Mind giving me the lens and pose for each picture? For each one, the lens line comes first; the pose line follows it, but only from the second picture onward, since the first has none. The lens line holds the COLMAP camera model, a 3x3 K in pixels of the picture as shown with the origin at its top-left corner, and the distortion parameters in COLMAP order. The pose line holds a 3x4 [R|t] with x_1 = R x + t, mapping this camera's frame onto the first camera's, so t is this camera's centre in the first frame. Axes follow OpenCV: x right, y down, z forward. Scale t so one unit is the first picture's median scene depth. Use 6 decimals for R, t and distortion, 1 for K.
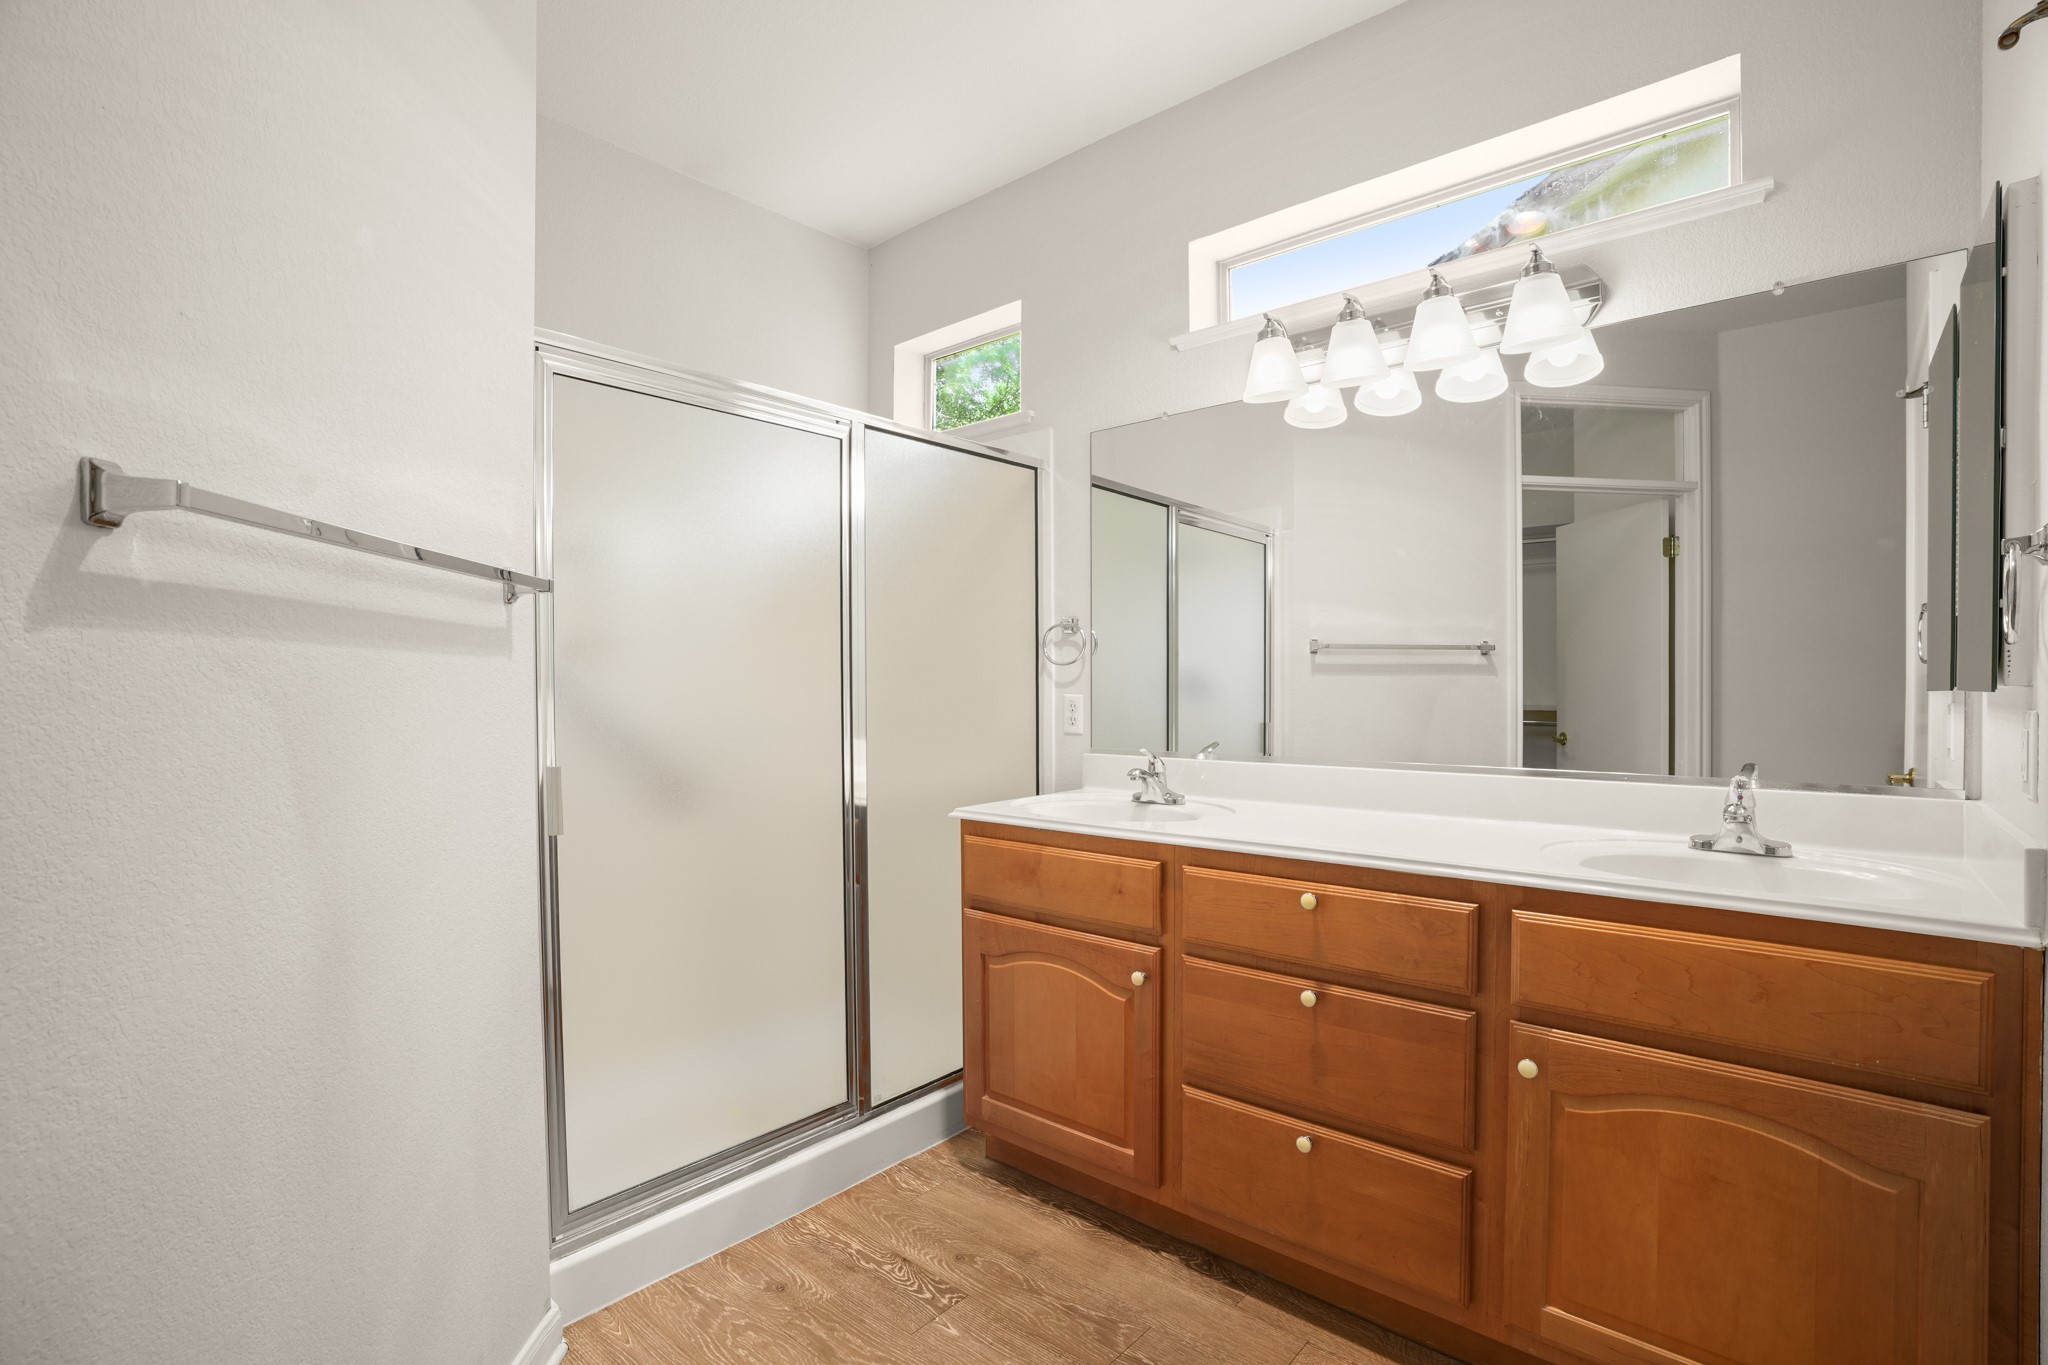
lens RADIAL K [[951.2, 0, 1027.1], [0, 951.2, 682.1], [0, 0, 1]] dist [-0.071774, 0.026134]
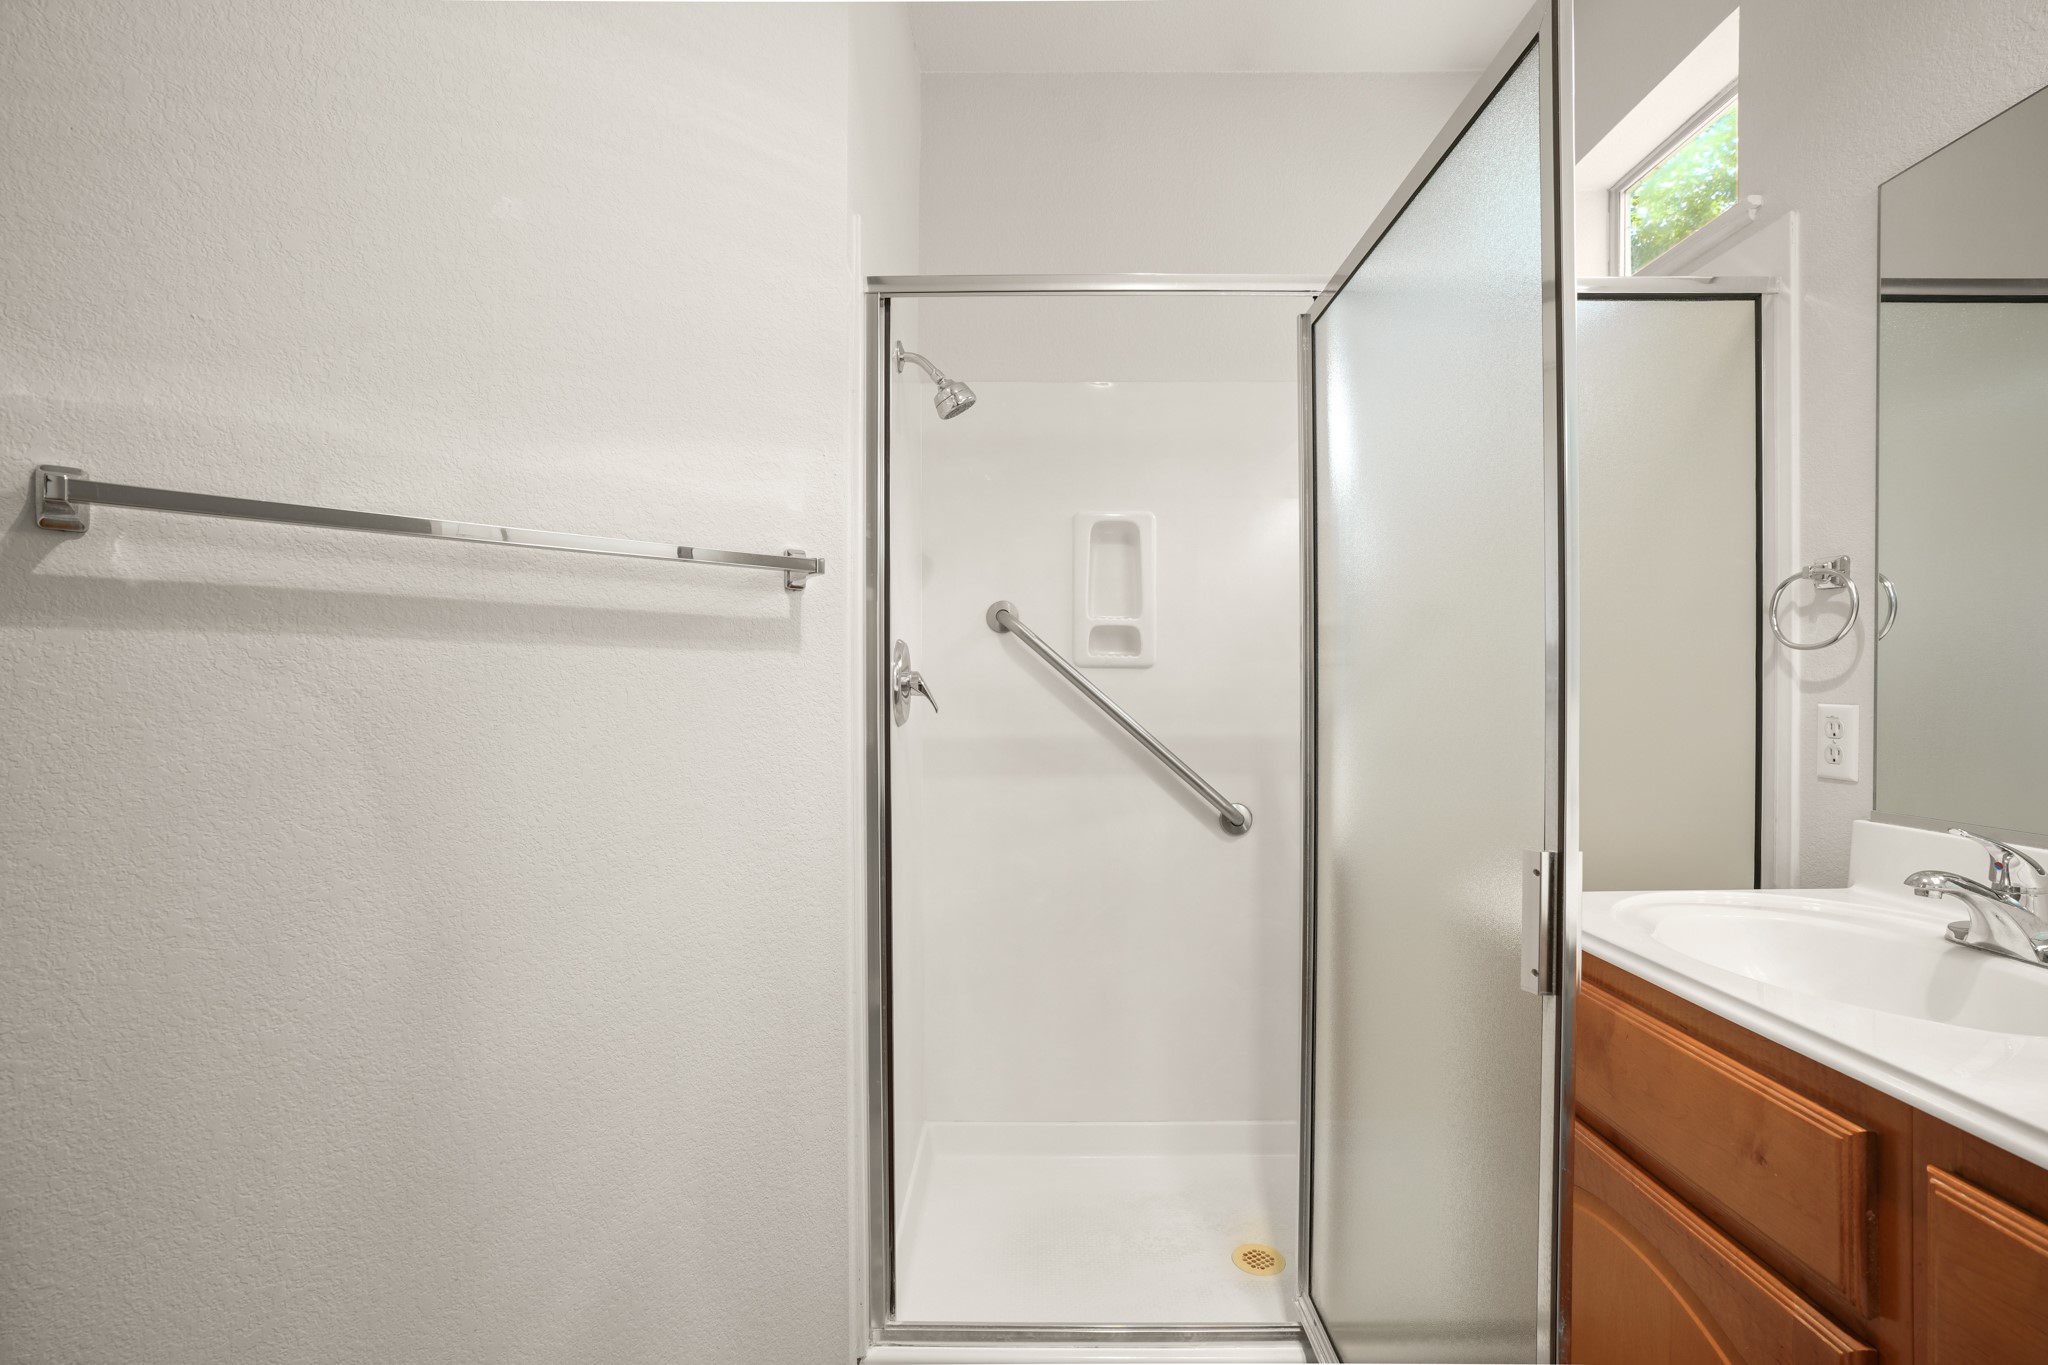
lens RADIAL K [[927.7, 0, 1029.4], [0, 927.7, 687.5], [0, 0, 1]] dist [-0.049329, 0.021901]
pose [[0.644720, 0.003518, -0.764411, 0.186592], [-0.000254, 0.999990, 0.004389, 0.001952], [0.764419, -0.002636, 0.644714, 0.444576]]
